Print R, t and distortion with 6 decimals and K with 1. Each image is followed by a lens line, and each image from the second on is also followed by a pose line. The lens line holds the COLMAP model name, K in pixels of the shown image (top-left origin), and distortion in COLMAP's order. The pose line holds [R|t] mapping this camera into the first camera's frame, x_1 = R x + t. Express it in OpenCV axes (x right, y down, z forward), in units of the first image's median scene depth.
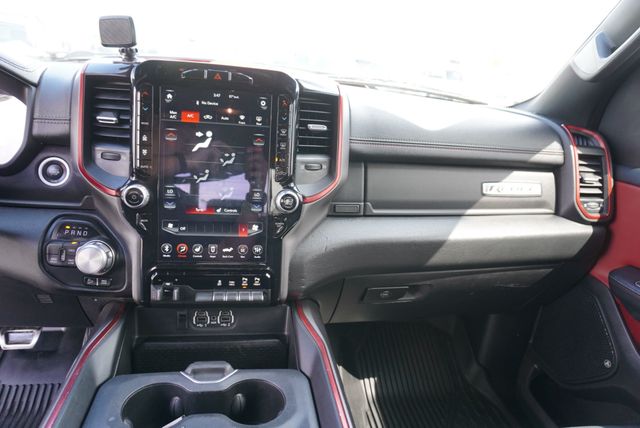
lens RADIAL K [[431.7, 0, 320.0], [0, 431.7, 214.0], [0, 0, 1]] dist [-0.018437, 0.000515]
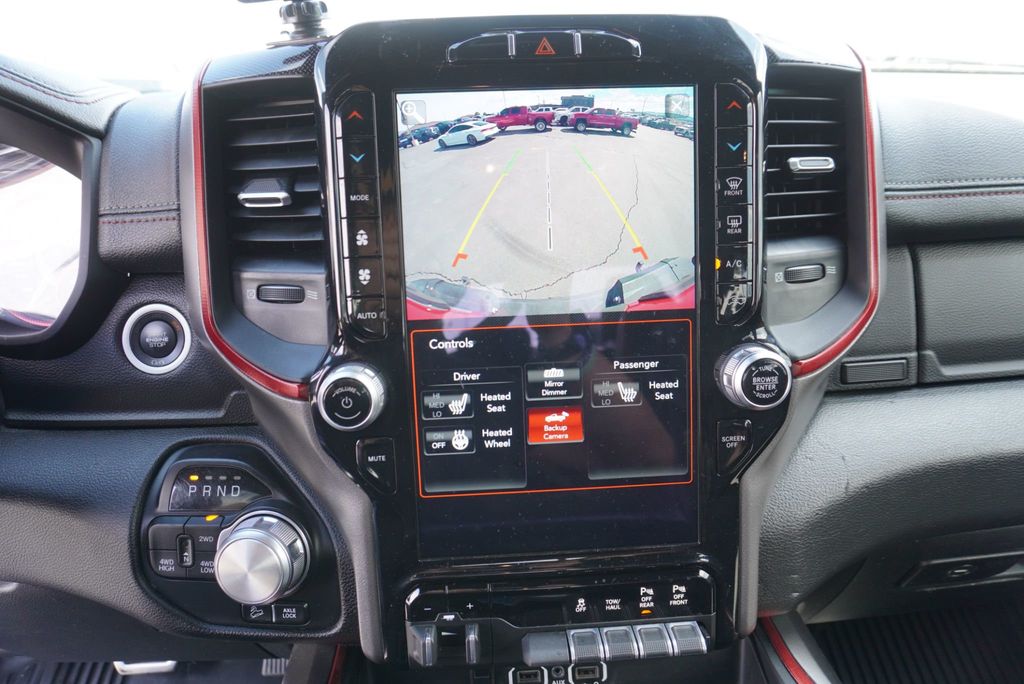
lens RADIAL K [[685.7, 0, 530.0], [0, 685.7, 331.7], [0, 0, 1]] dist [-0.041028, -0.000166]
pose [[0.988035, -0.073071, -0.135820, -0.182773], [0.073998, 0.997257, 0.001782, -0.082832], [0.135318, -0.011811, 0.990732, 0.418694]]
